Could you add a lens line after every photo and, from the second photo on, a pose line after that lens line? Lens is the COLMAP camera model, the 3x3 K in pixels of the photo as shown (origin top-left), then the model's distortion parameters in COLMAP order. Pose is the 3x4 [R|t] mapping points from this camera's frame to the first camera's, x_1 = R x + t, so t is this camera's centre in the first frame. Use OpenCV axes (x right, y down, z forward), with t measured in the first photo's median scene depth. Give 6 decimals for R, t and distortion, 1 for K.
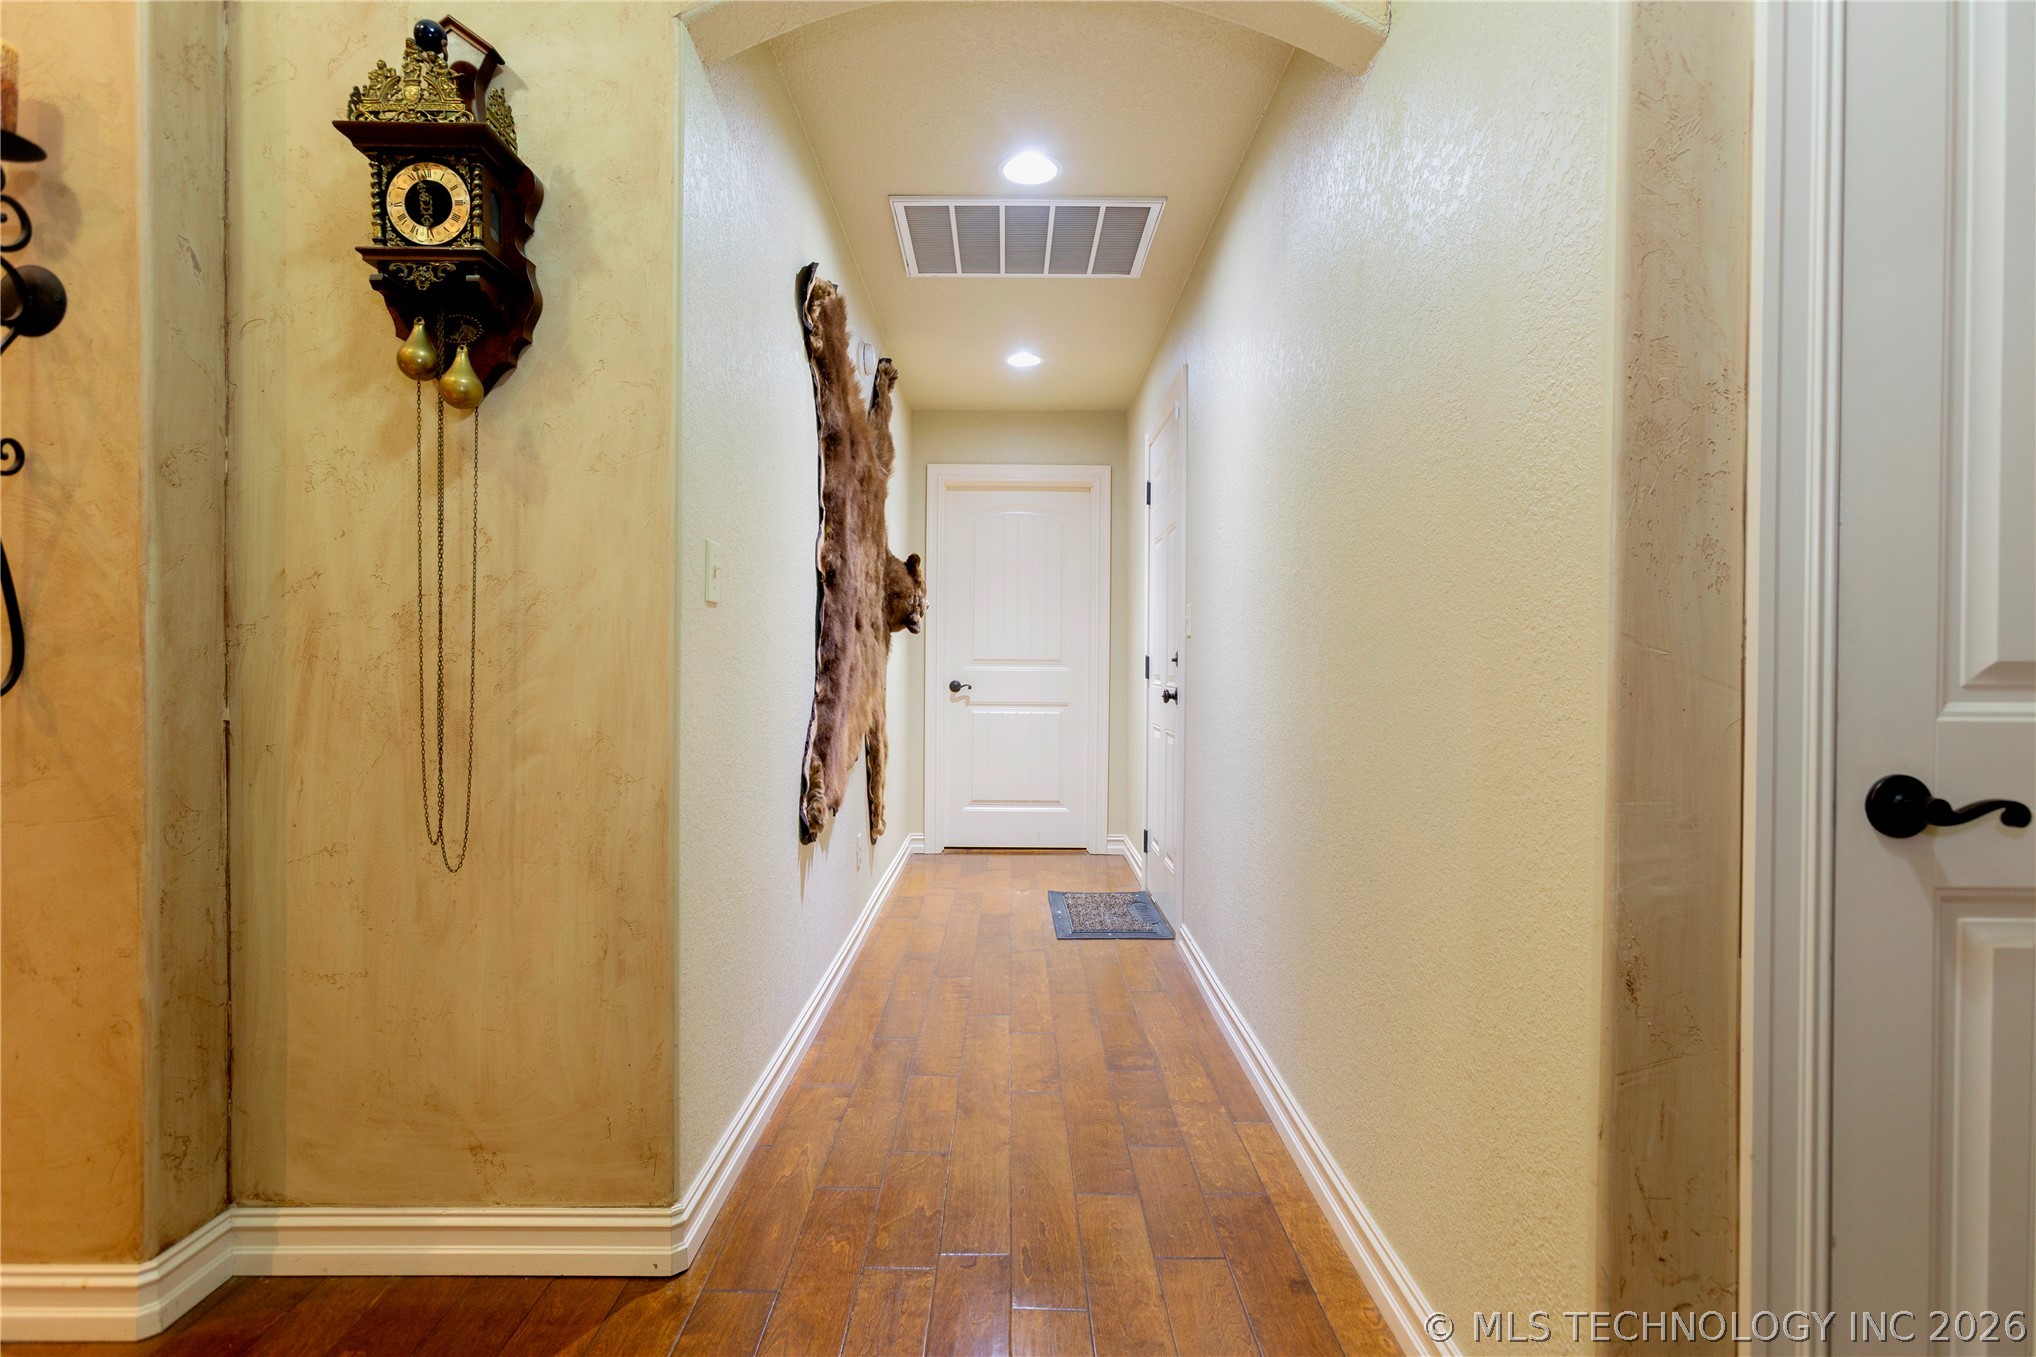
lens RADIAL K [[991.3, 0, 1018.6], [0, 991.3, 671.7], [0, 0, 1]] dist [-0.007145, 0.010309]
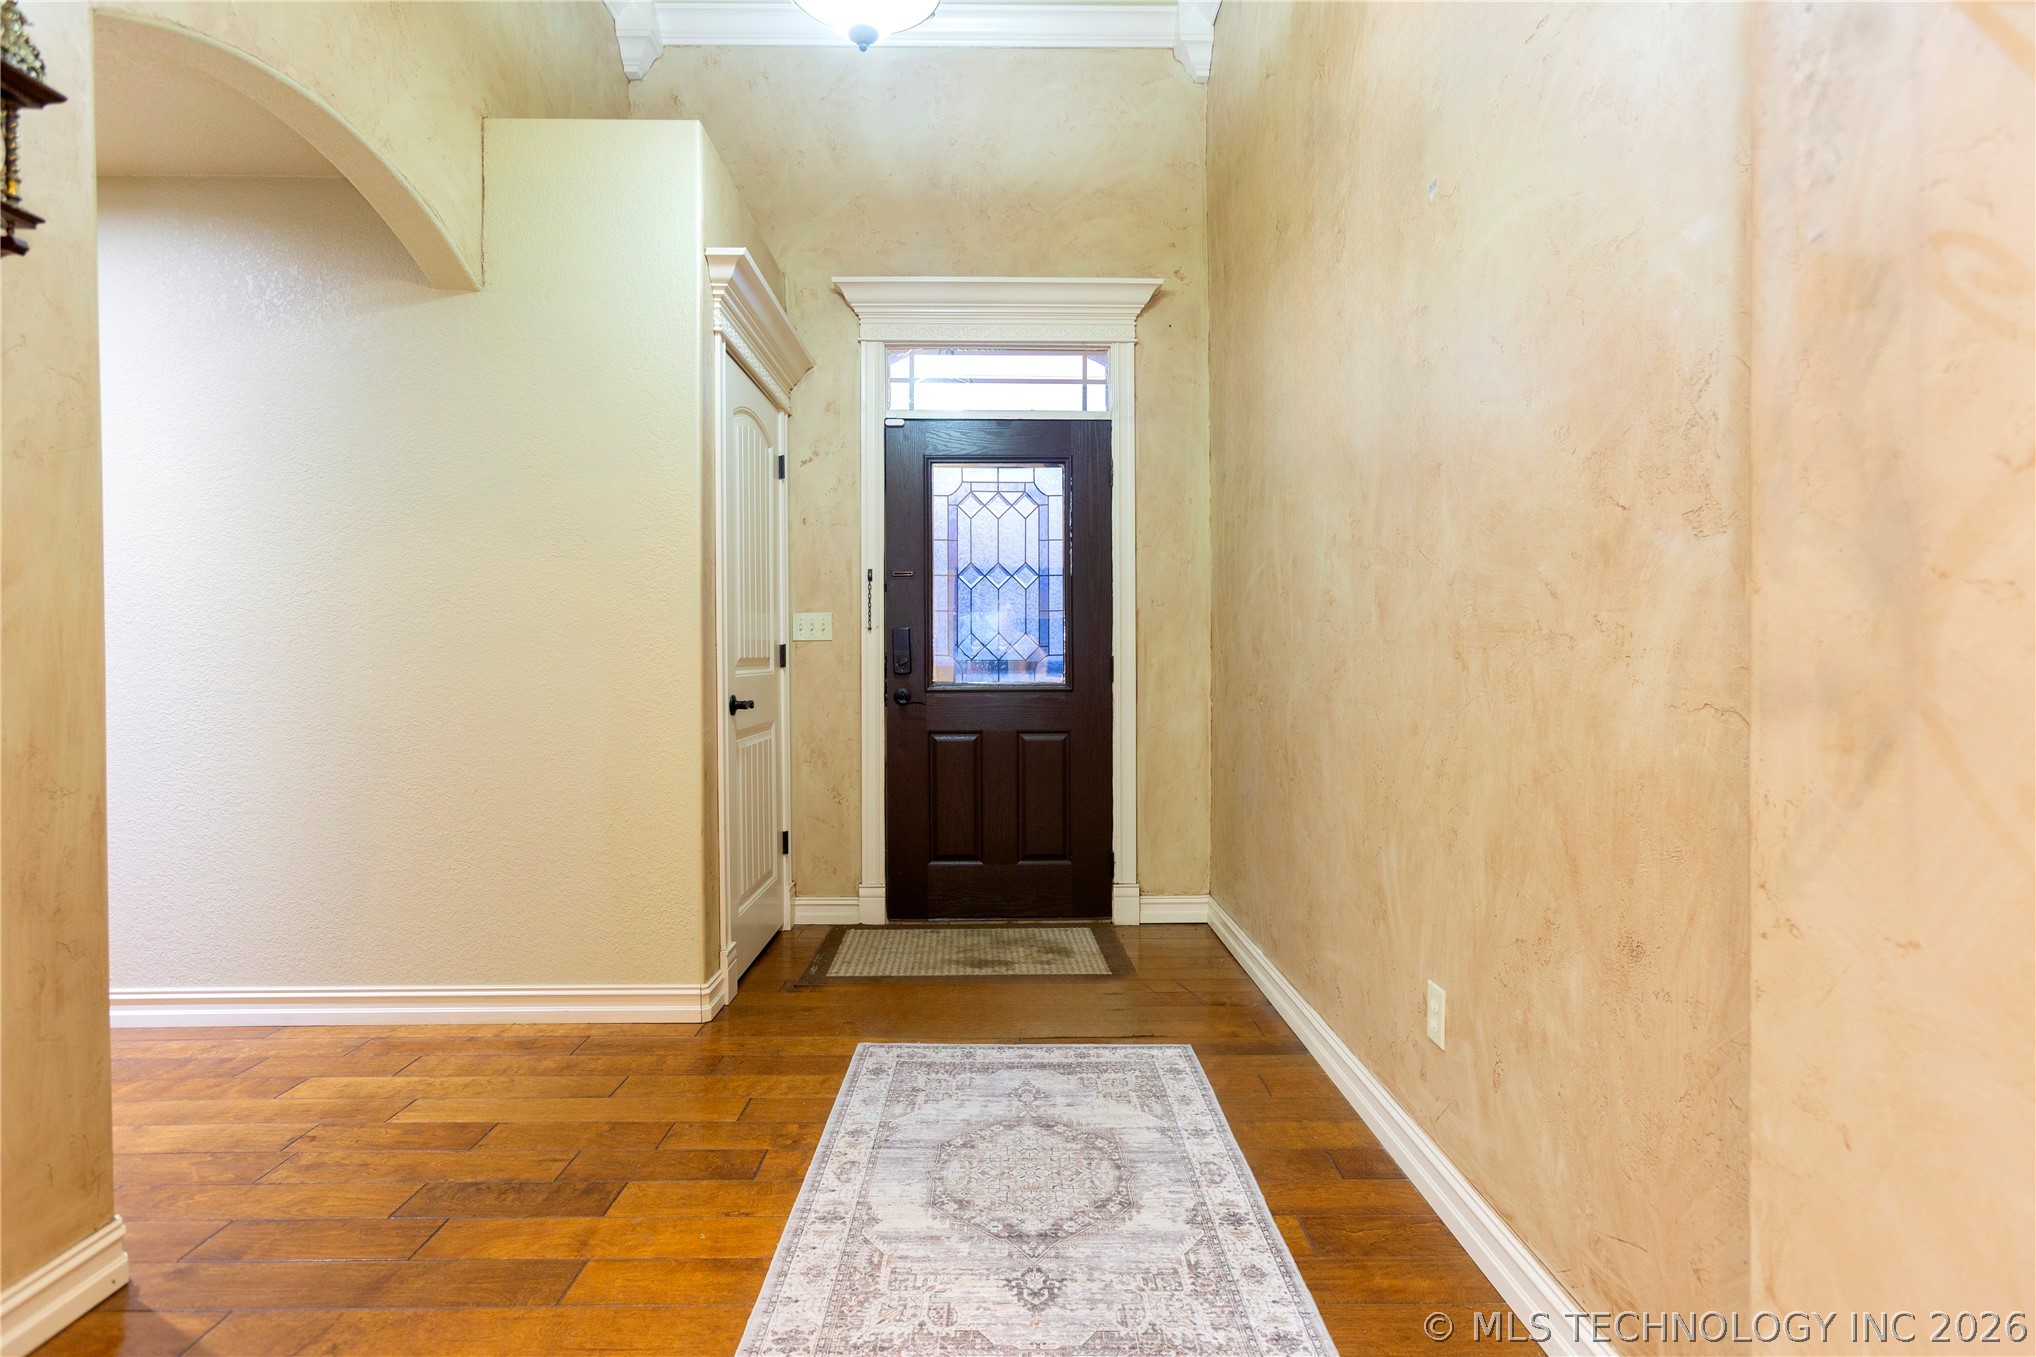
lens RADIAL K [[991.3, 0, 1018.6], [0, 991.3, 671.7], [0, 0, 1]] dist [-0.007145, 0.010309]
pose [[-0.013373, -0.021383, 0.999682, -1.344500], [0.016103, 0.999637, 0.021598, -0.011858], [-0.999781, 0.016386, -0.013024, 0.103876]]
